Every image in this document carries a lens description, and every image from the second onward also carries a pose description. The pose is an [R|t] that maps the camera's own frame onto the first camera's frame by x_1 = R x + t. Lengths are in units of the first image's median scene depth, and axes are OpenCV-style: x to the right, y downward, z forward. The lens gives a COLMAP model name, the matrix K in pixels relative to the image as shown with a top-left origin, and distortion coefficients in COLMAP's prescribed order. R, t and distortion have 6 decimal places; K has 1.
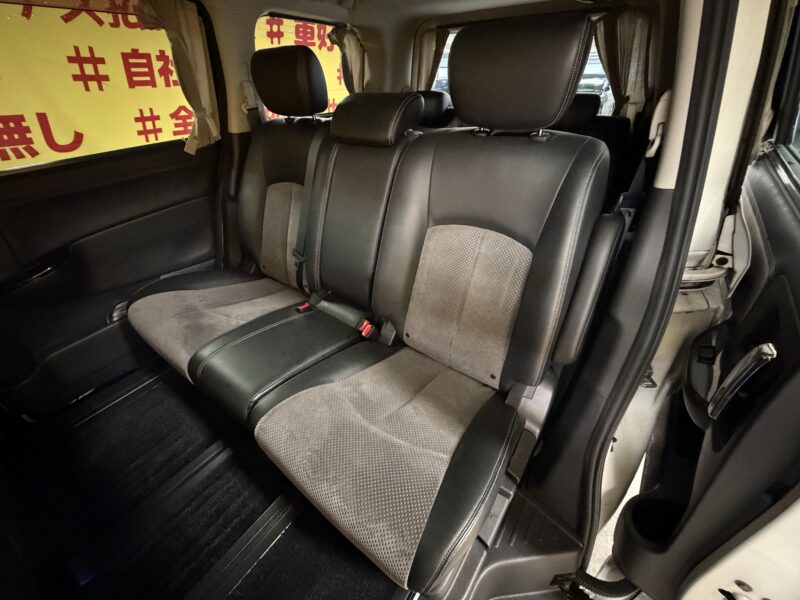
lens RADIAL K [[322.0, 0, 400.0], [0, 322.0, 300.0], [0, 0, 1]] dist [-0.001892, -0.000105]
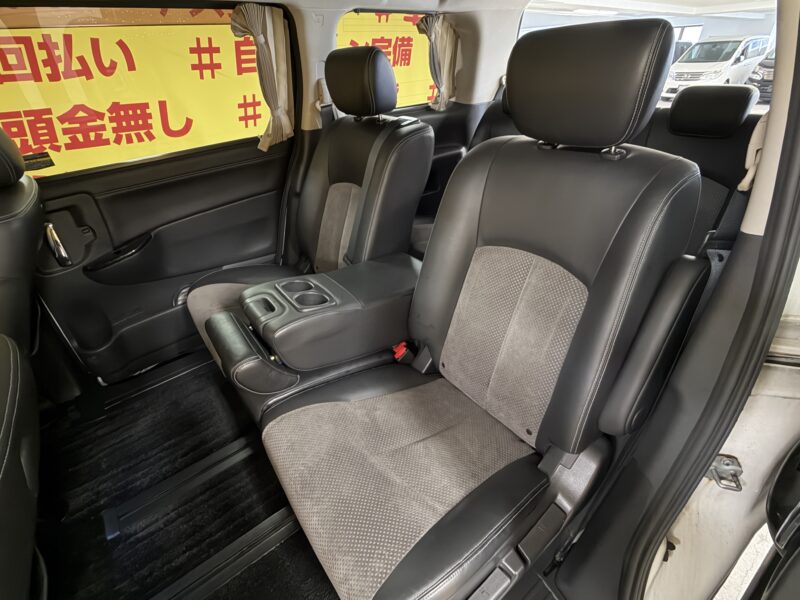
lens RADIAL K [[388.9, 0, 400.0], [0, 388.9, 300.0], [0, 0, 1]] dist [-0.002323, 0.000620]
pose [[0.958463, 0.126979, -0.255393, 0.152715], [-0.134790, 0.990786, -0.013244, -0.035014], [0.251358, 0.047118, 0.966747, -0.059329]]
